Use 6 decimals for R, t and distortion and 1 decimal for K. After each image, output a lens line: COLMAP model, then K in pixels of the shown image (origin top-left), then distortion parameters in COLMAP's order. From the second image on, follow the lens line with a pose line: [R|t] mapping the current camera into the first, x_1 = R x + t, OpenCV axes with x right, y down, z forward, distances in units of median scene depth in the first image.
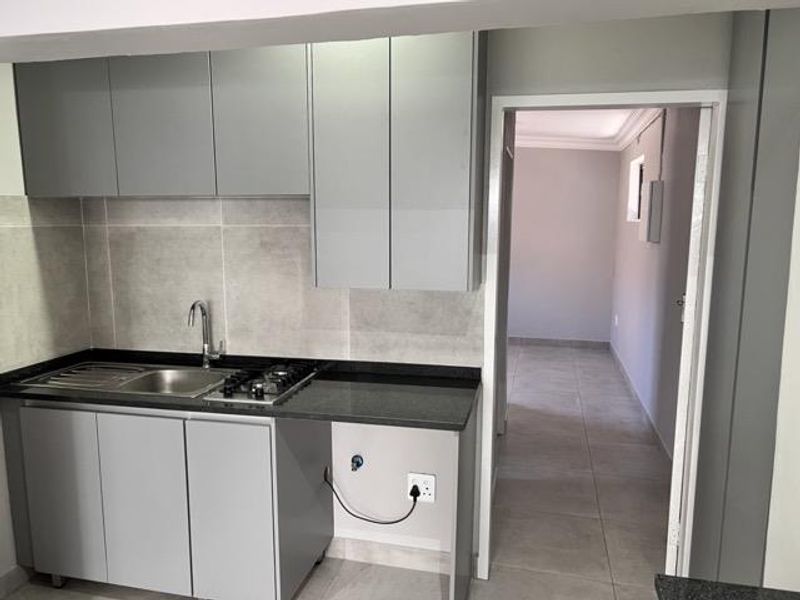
lens RADIAL K [[535.5, 0, 400.0], [0, 535.5, 300.0], [0, 0, 1]] dist [0.098904, 0.000682]
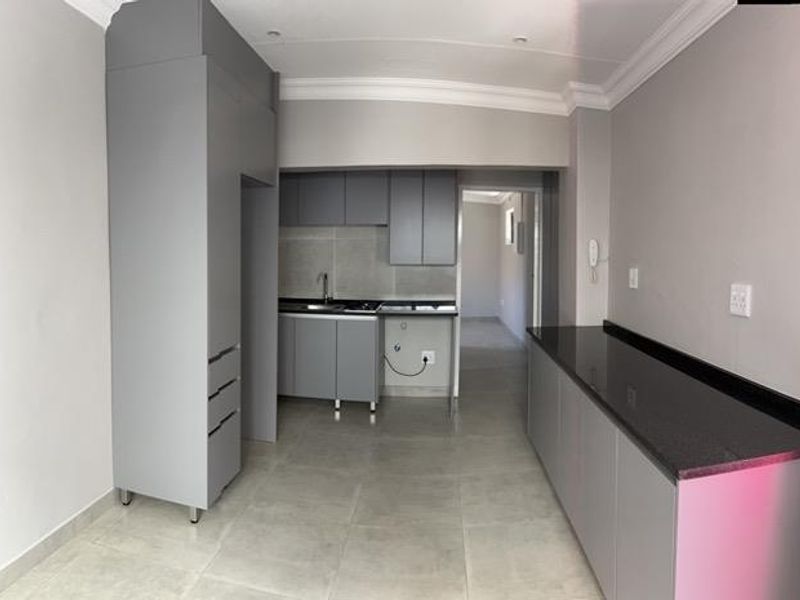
lens RADIAL K [[490.5, 0, 400.0], [0, 490.5, 300.0], [0, 0, 1]] dist [0.003808, -0.015922]
pose [[0.981066, -0.015812, 0.193025, -0.441505], [0.025899, 0.998421, -0.049844, 0.204251], [-0.191932, 0.053900, 0.979927, -0.918242]]
